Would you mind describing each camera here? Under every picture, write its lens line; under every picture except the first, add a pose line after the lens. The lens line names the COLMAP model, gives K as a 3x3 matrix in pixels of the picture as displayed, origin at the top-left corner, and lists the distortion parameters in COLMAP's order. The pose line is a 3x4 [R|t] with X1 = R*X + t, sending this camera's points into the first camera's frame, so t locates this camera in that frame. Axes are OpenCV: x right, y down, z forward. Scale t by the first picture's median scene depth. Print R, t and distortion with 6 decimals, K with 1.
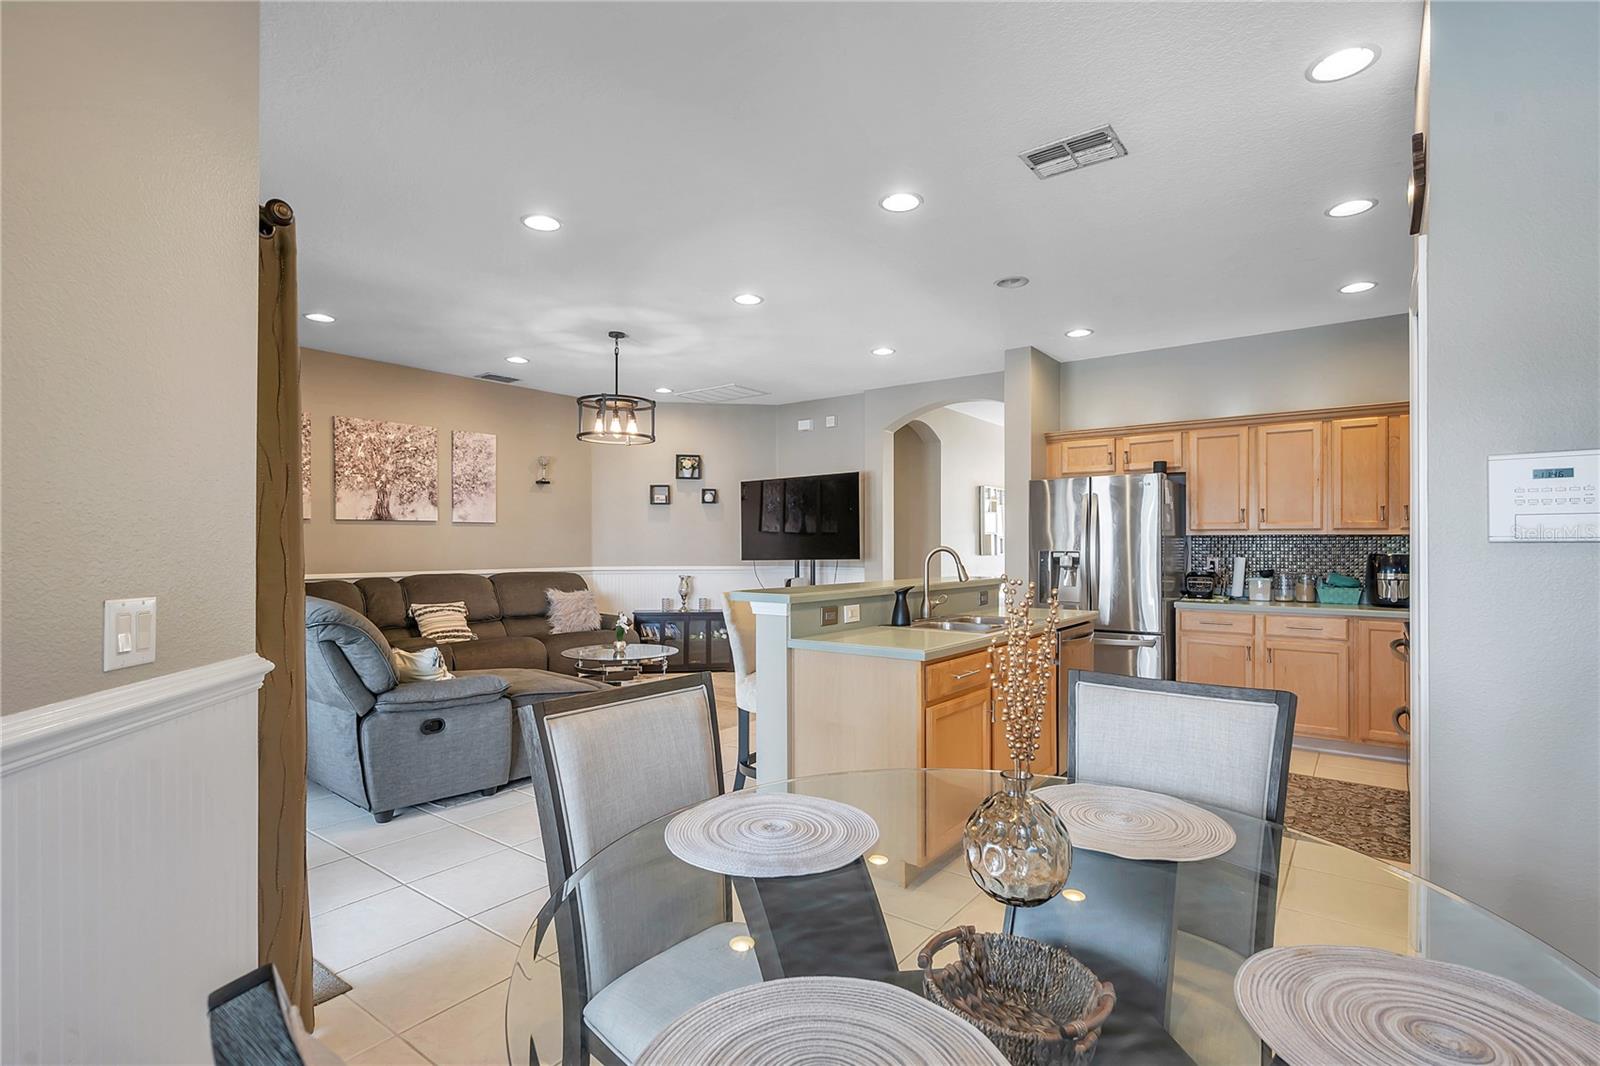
lens RADIAL K [[753.6, 0, 805.7], [0, 753.6, 540.8], [0, 0, 1]] dist [-0.002405, 0.000059]
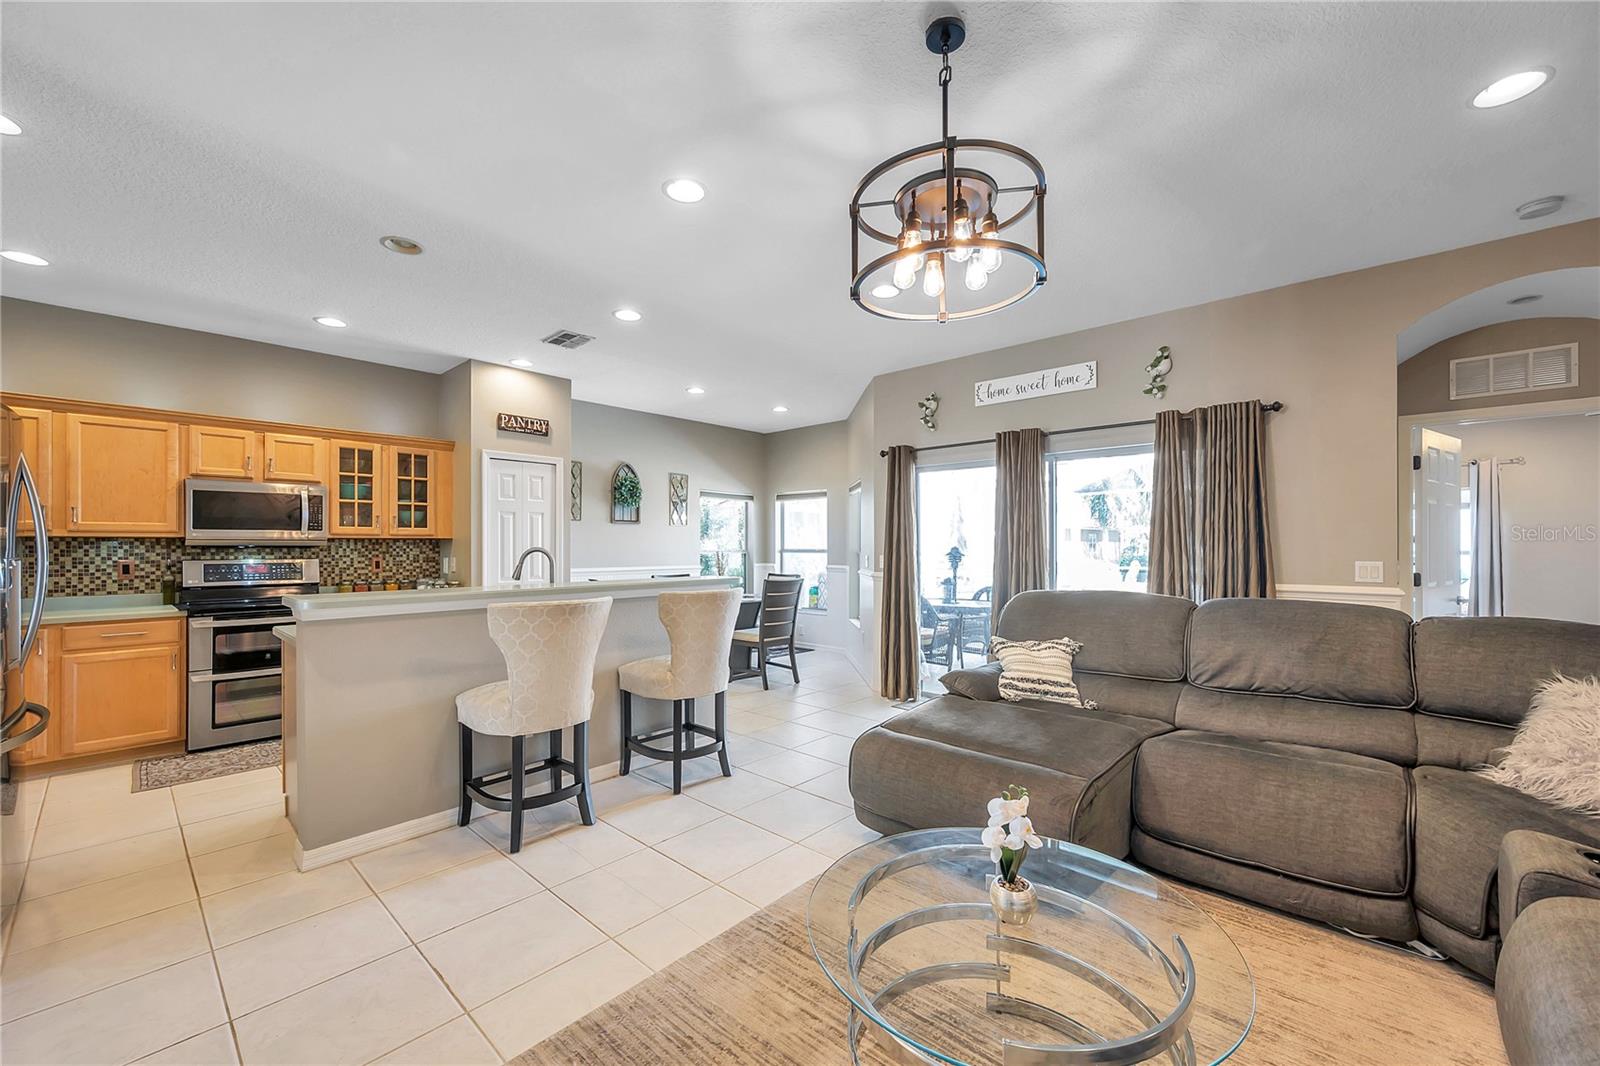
lens RADIAL K [[636.1, 0, 802.2], [0, 636.1, 542.0], [0, 0, 1]] dist [-0.001907, 0.000600]
pose [[-0.995330, 0.001040, 0.096522, -0.181868], [-0.000005, 0.999941, -0.010818, 0.006137], [-0.096528, -0.010768, -0.995272, 1.195557]]
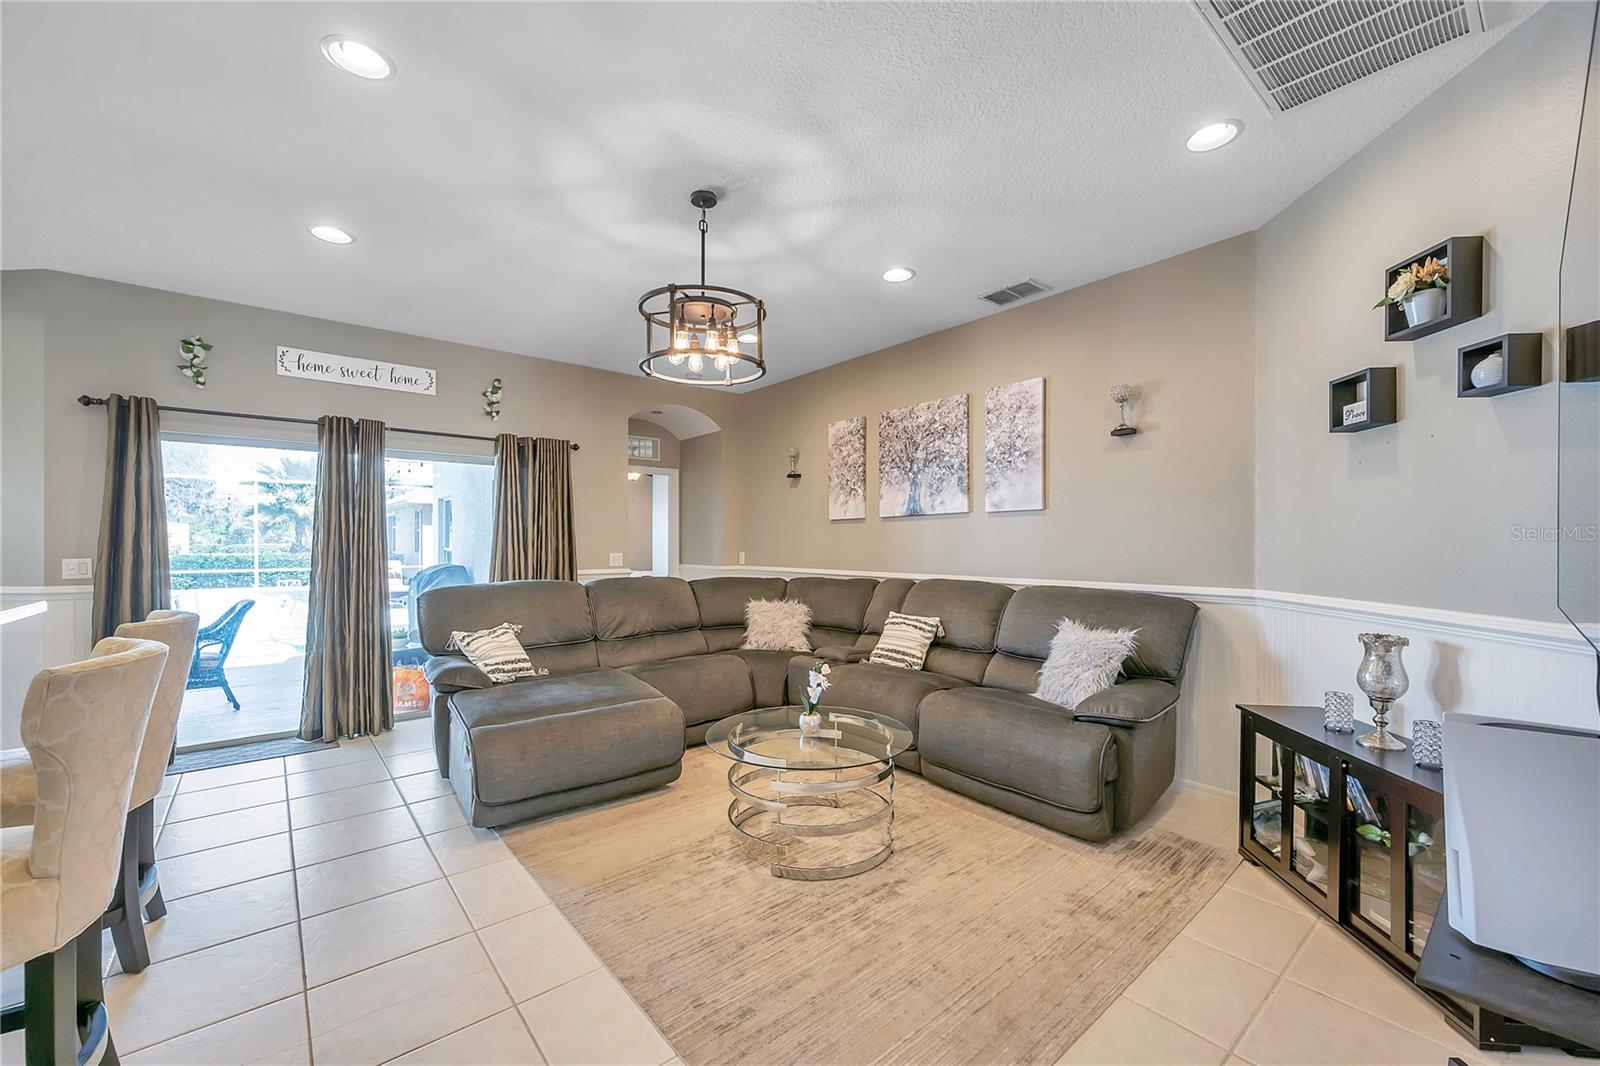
lens RADIAL K [[644.3, 0, 806.7], [0, 644.3, 543.4], [0, 0, 1]] dist [-0.000996, -0.000269]
pose [[-0.223082, -0.000488, -0.974799, 0.212843], [0.006073, 0.999980, -0.001890, 0.006336], [0.974781, -0.006341, -0.223075, 1.059476]]
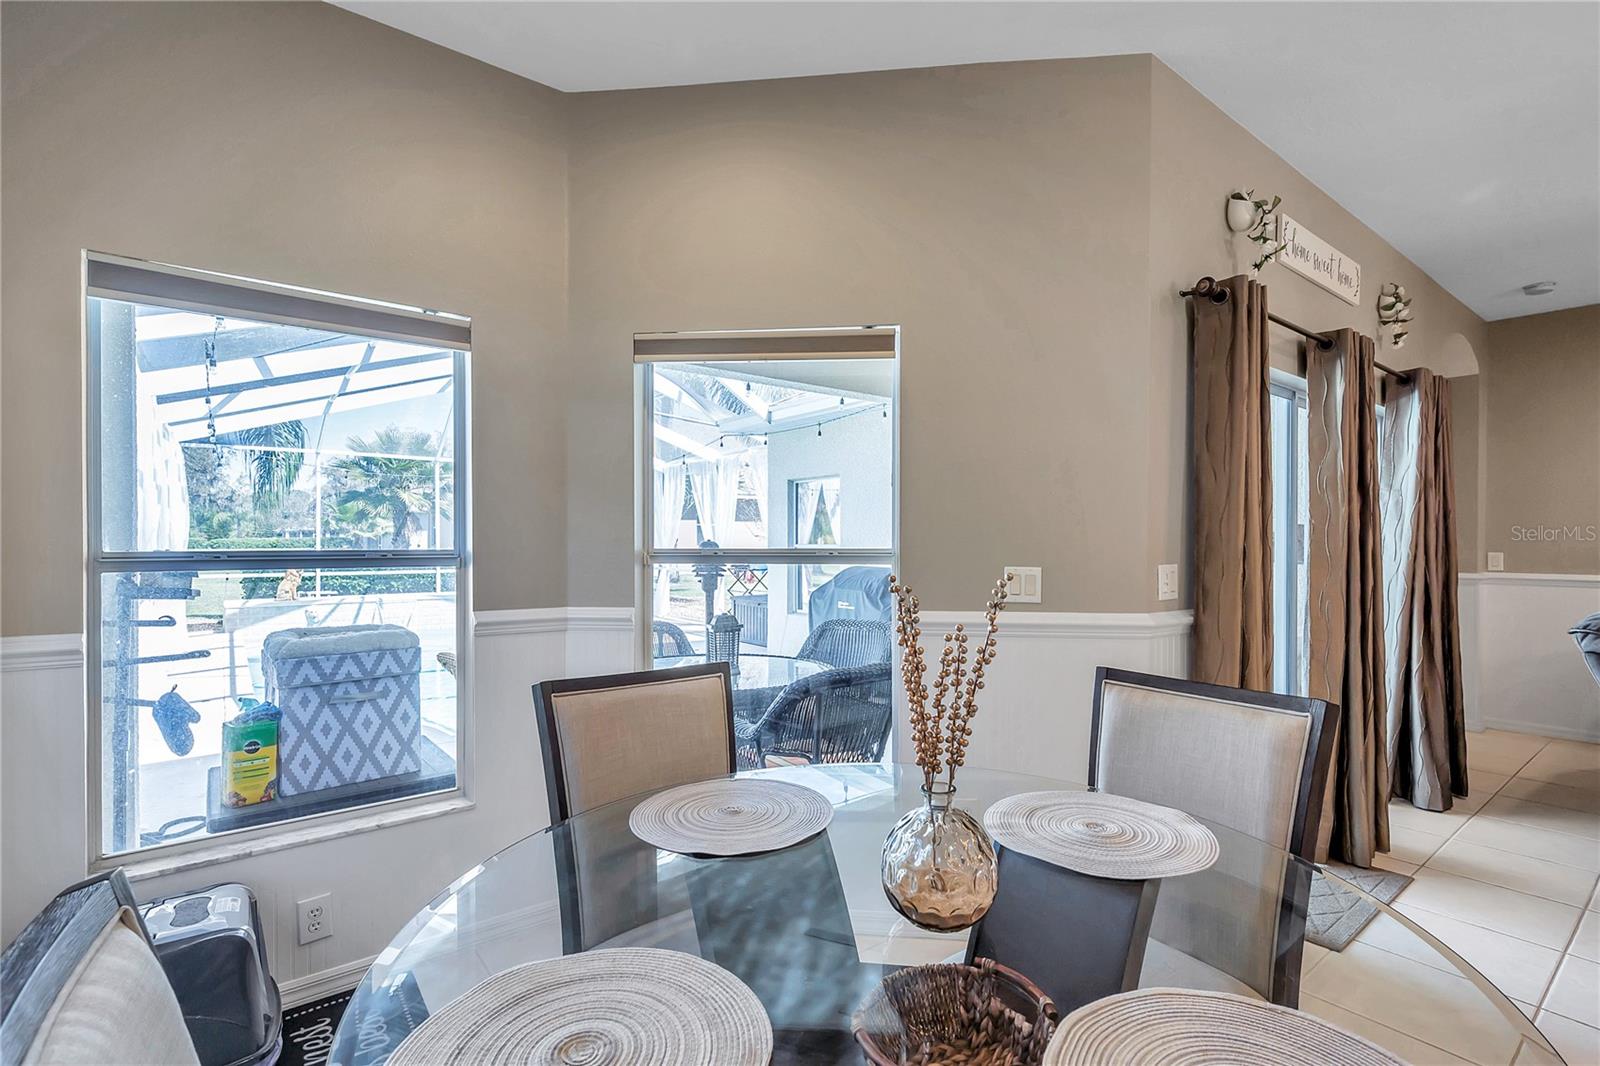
lens RADIAL K [[750.2, 0, 803.7], [0, 750.2, 539.8], [0, 0, 1]] dist [-0.001587, -0.000397]
pose [[-0.257663, -0.001079, -0.966234, 0.215509], [0.001749, 0.999997, -0.001583, 0.002174], [0.966233, -0.002097, -0.257660, 0.193166]]
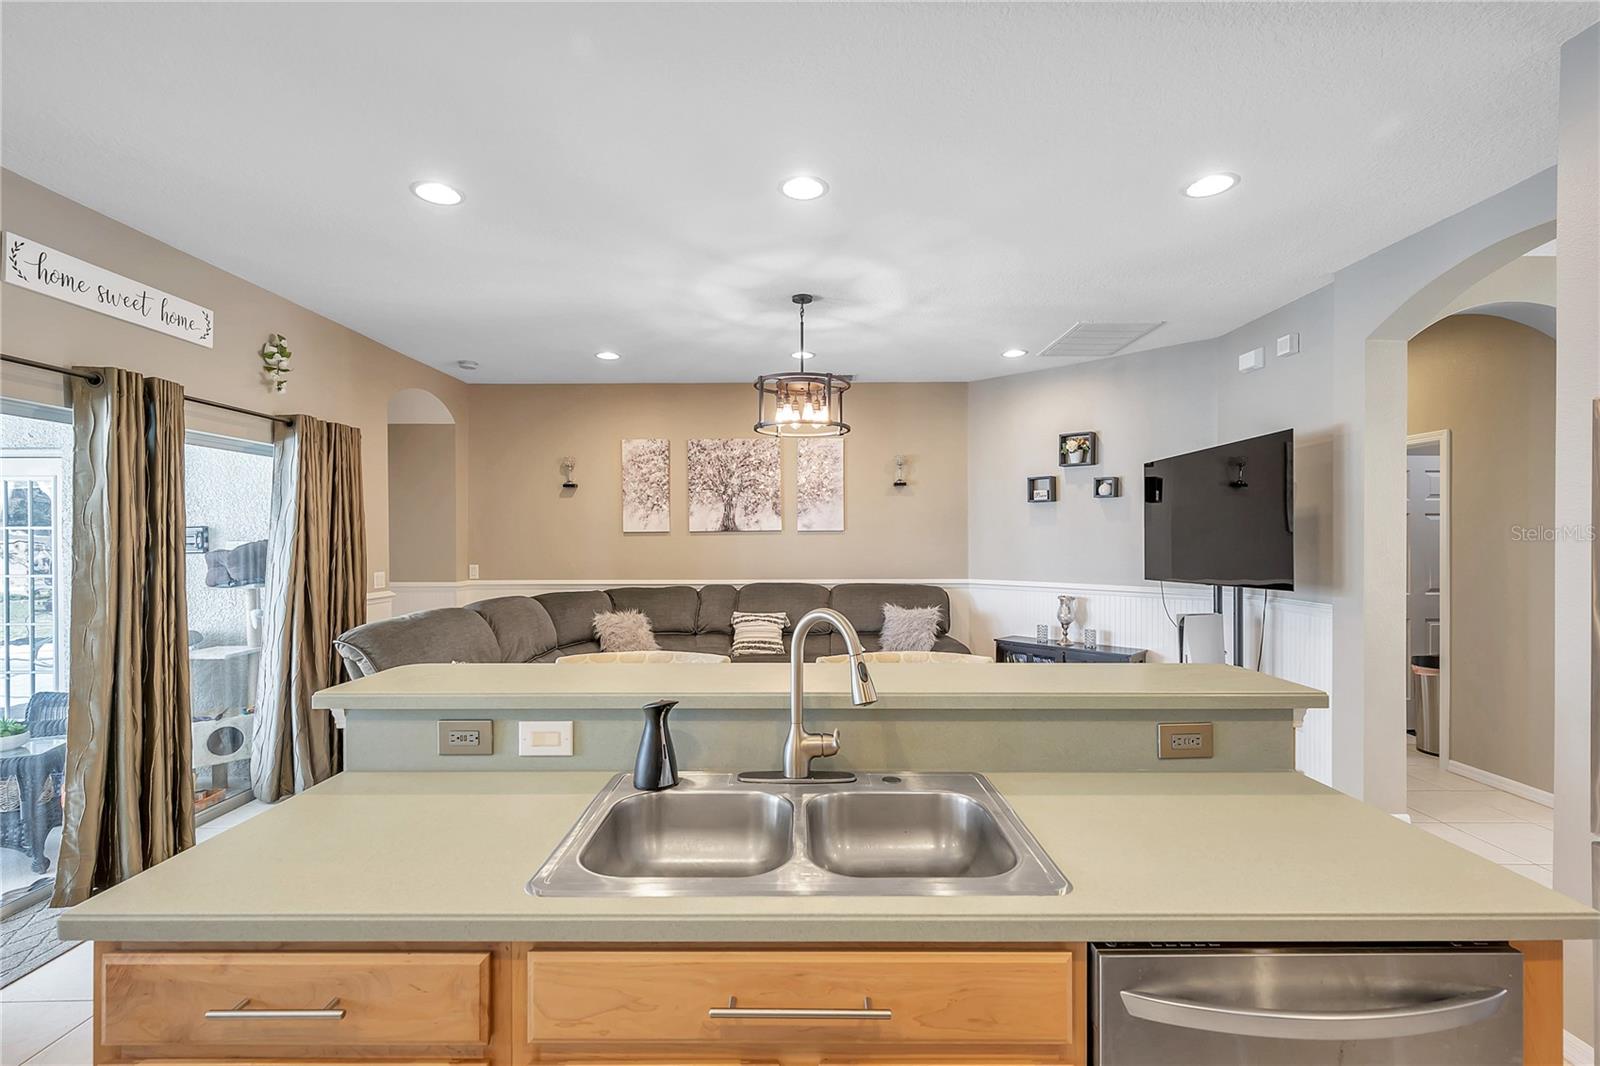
lens RADIAL K [[704.0, 0, 805.3], [0, 704.0, 543.2], [0, 0, 1]] dist [0.004858, 0.000088]
pose [[0.605092, 0.004683, -0.796142, 0.304193], [0.006938, 0.999914, 0.011155, -0.021020], [0.796125, -0.012273, 0.605007, 0.486969]]
